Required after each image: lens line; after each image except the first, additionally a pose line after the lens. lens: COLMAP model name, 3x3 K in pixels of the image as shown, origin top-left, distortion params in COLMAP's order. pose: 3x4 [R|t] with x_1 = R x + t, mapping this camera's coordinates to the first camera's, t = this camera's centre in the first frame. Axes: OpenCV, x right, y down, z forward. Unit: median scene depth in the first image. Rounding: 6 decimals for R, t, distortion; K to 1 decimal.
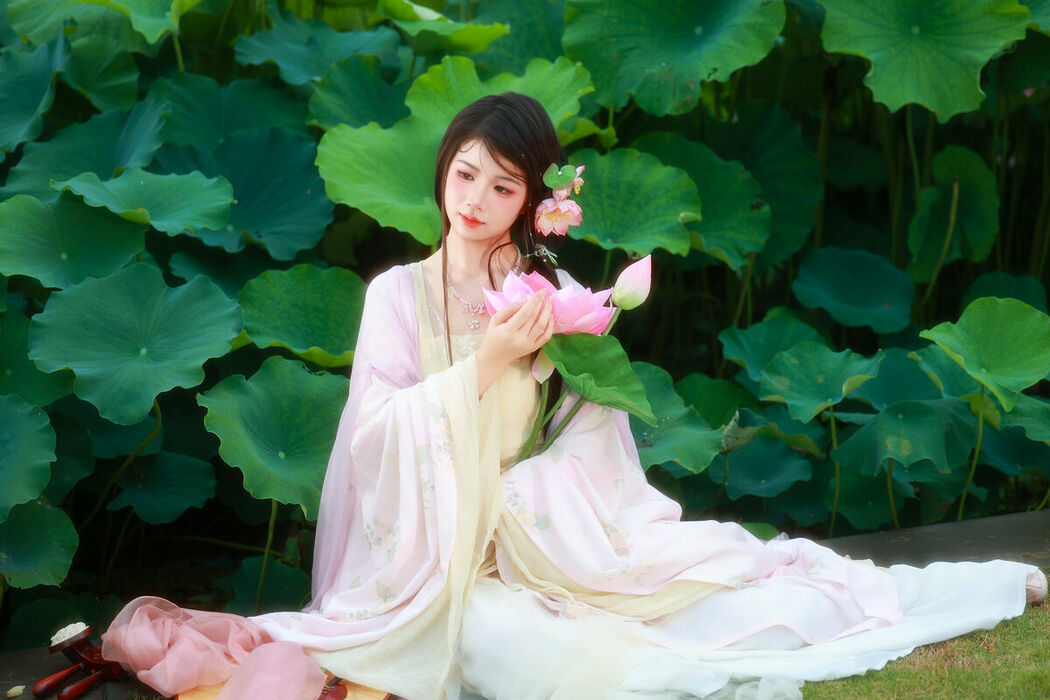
lens RADIAL K [[2139.2, 0, 524.4], [0, 2139.2, 396.0], [0, 0, 1]] dist [0.109878, -0.185849]
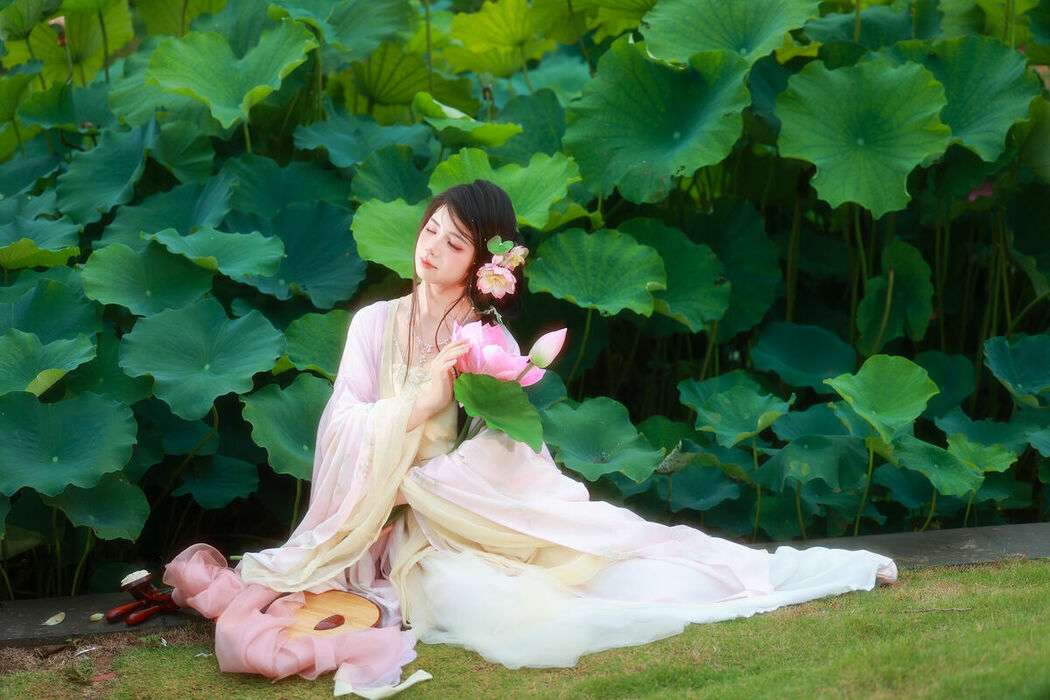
lens RADIAL K [[2339.7, 0, 497.2], [0, 2339.7, 413.9], [0, 0, 1]] dist [0.156820, -0.049551]
pose [[0.997807, 0.043674, -0.049736, 0.055690], [-0.046132, 0.997714, -0.049382, 0.058246], [0.047466, 0.051568, 0.997541, -0.325806]]
